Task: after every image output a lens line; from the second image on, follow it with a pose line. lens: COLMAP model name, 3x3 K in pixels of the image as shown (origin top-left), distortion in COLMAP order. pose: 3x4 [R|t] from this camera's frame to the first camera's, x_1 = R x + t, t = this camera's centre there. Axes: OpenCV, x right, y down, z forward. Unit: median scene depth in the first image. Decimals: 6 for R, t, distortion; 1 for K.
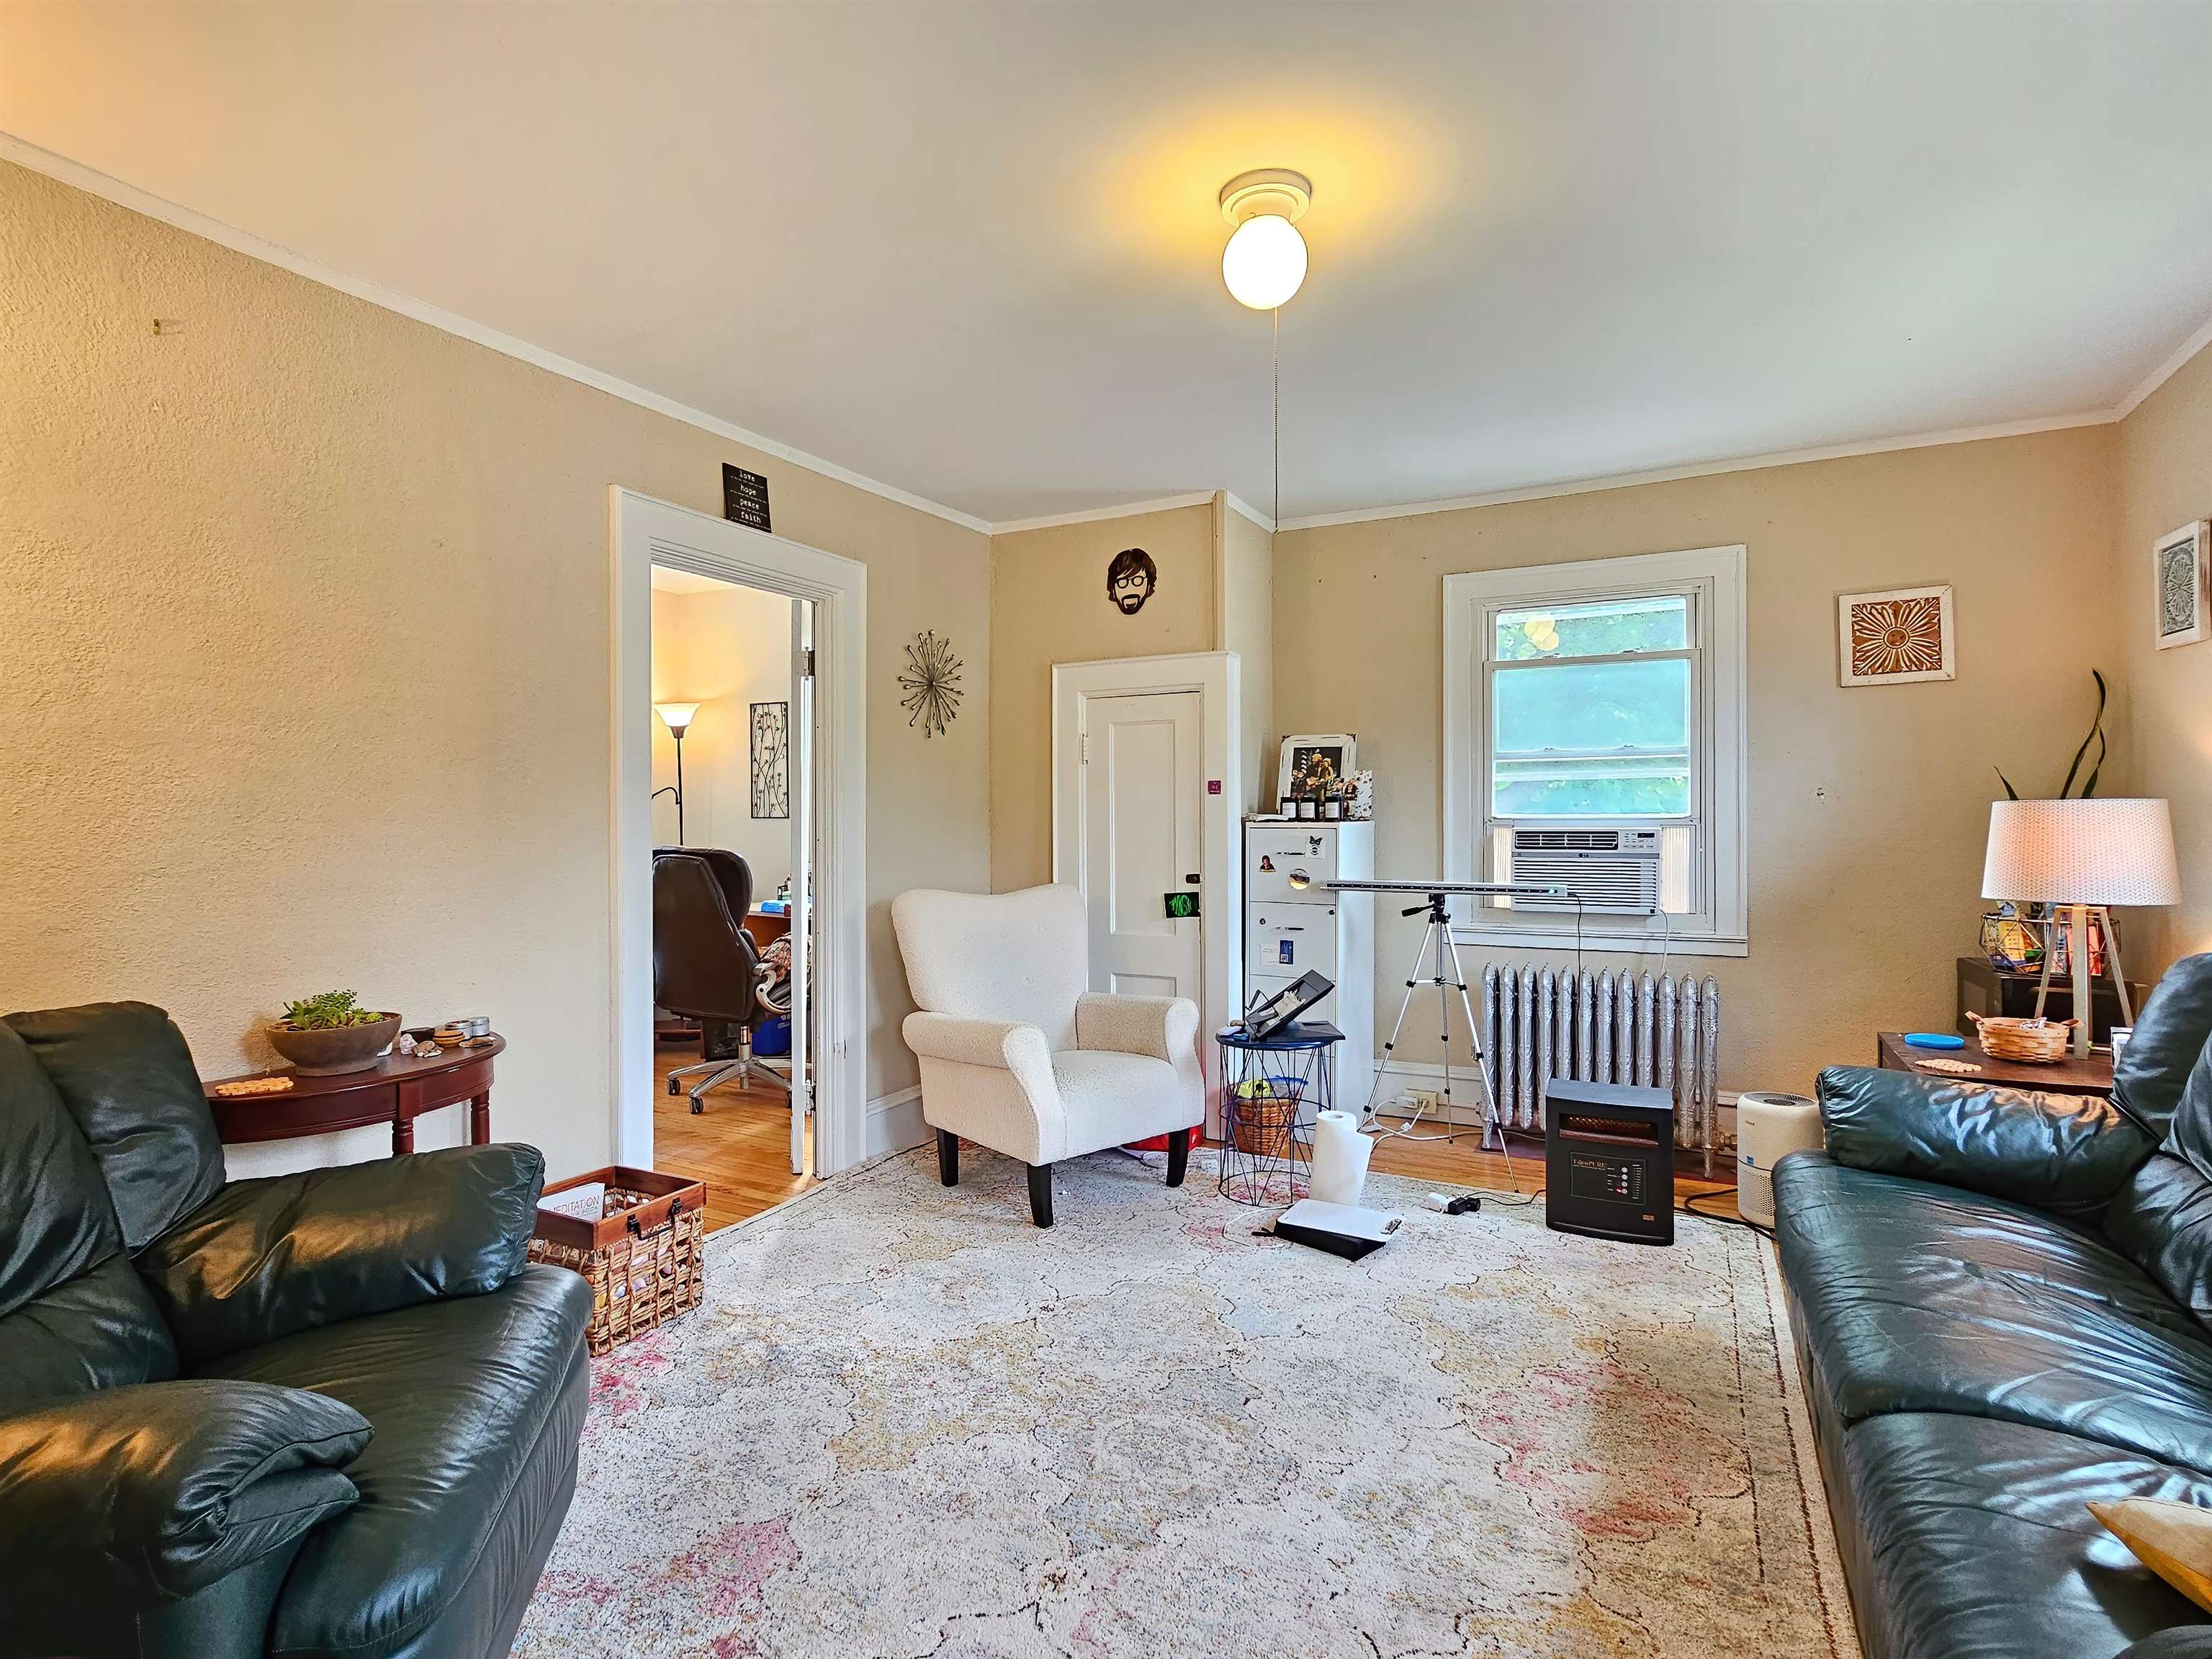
lens RADIAL K [[1117.4, 0, 1088.8], [0, 1117.4, 819.8], [0, 0, 1]] dist [-0.001828, 0.000306]
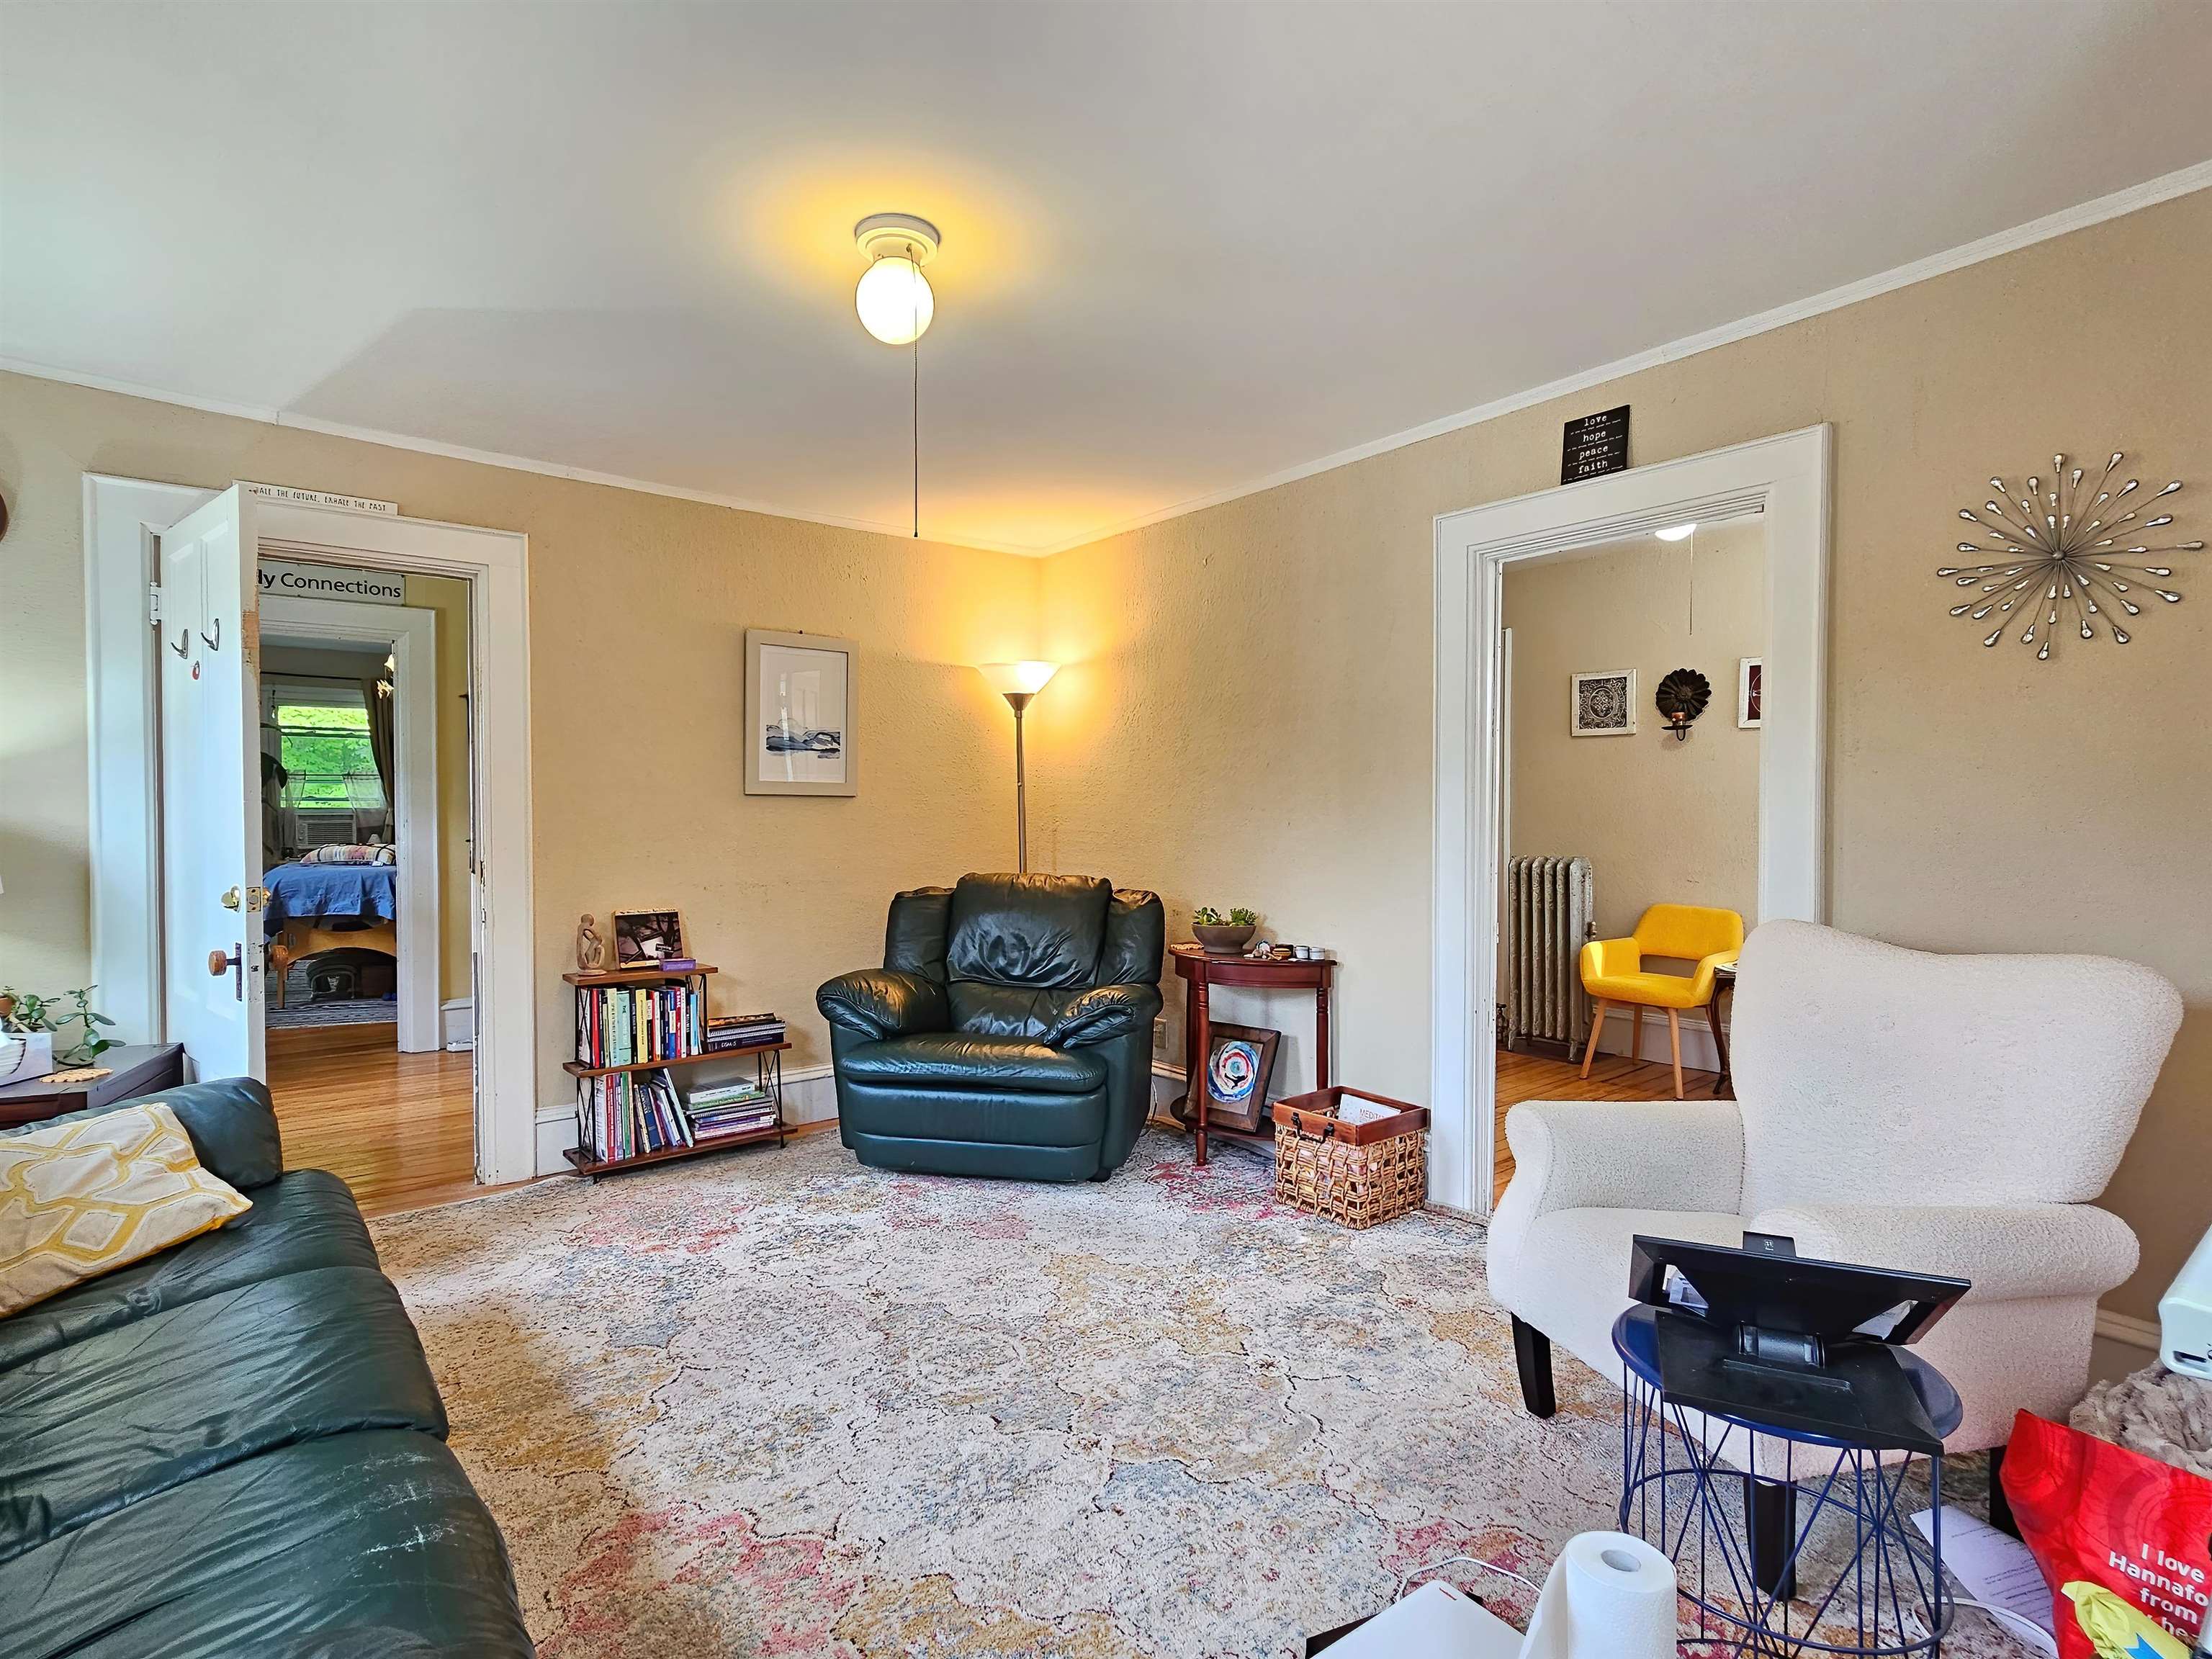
lens RADIAL K [[1117.4, 0, 1097.4], [0, 1117.4, 828.7], [0, 0, 1]] dist [-0.001828, 0.000306]
pose [[-0.399906, 0.021882, -0.916295, 1.010125], [0.001701, 0.999731, 0.023133, -0.010179], [0.916555, 0.007692, -0.399835, 1.509142]]
